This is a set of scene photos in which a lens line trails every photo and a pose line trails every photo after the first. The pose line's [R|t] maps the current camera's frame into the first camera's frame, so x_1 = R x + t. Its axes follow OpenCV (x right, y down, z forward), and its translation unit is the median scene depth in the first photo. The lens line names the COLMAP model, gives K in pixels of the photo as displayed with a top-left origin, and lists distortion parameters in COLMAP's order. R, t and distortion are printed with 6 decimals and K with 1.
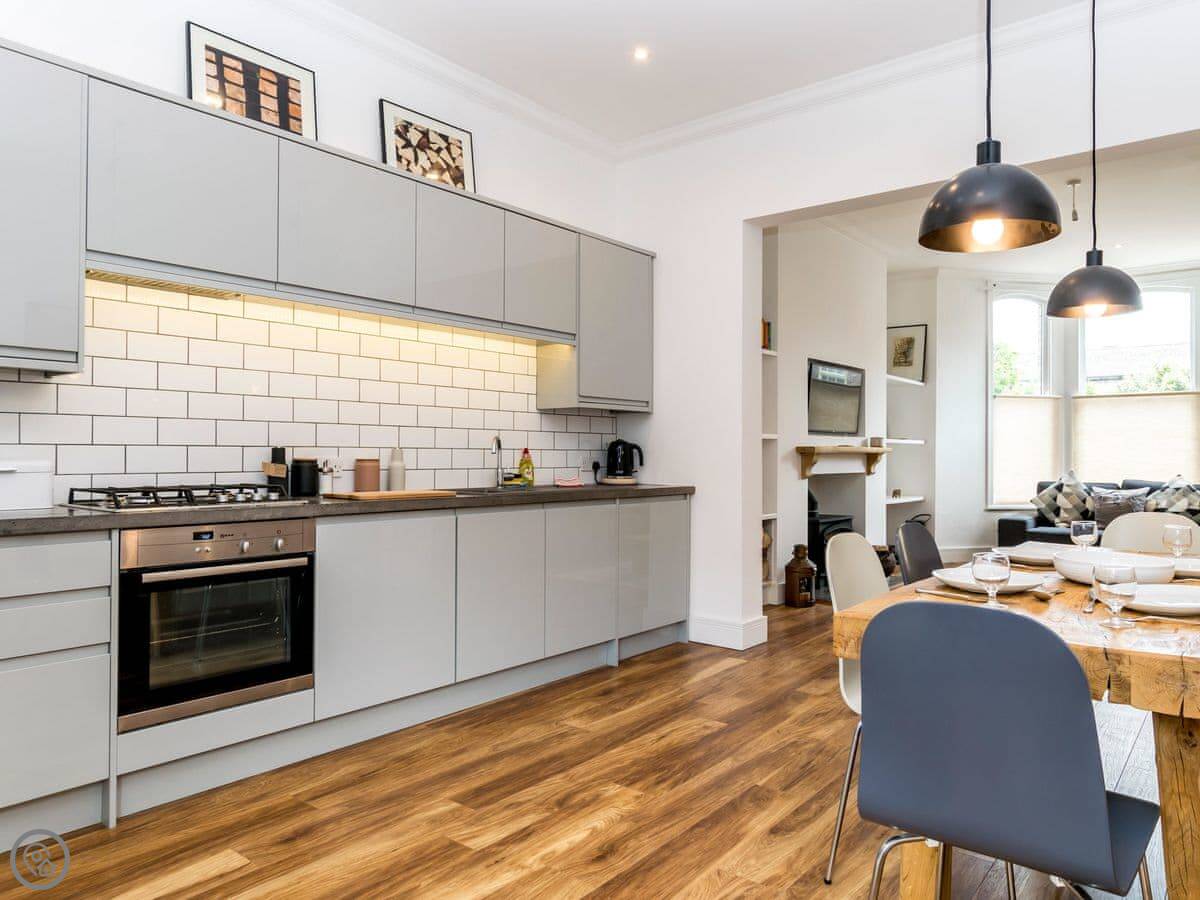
lens RADIAL K [[807.3, 0, 600.0], [0, 807.3, 450.0], [0, 0, 1]] dist [0.009843, -0.004228]
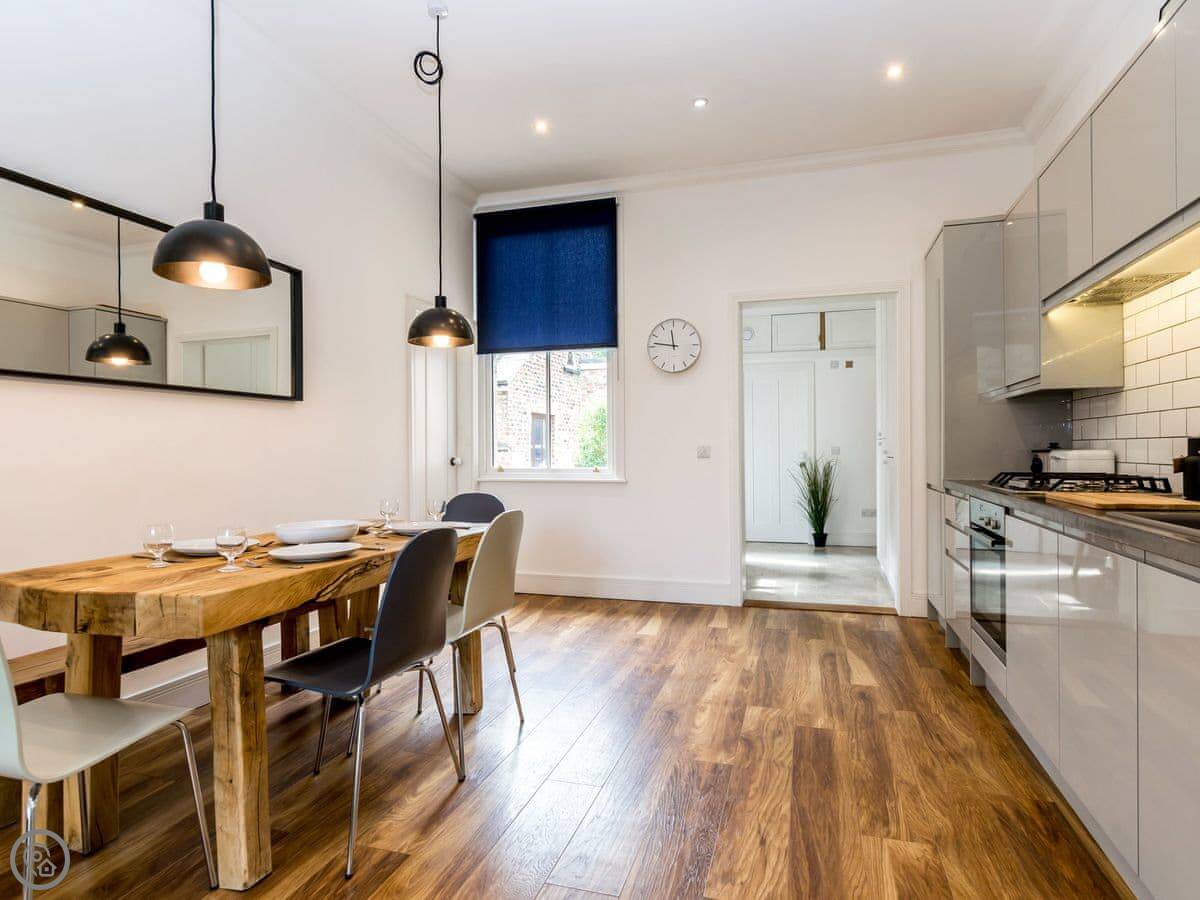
lens RADIAL K [[719.3, 0, 600.0], [0, 719.3, 450.0], [0, 0, 1]] dist [-0.000265, -0.001053]
pose [[-0.915996, 0.008127, -0.401104, 0.512132], [0.012253, 0.999895, -0.007721, 0.017375], [0.401000, -0.011987, -0.916000, 1.705954]]
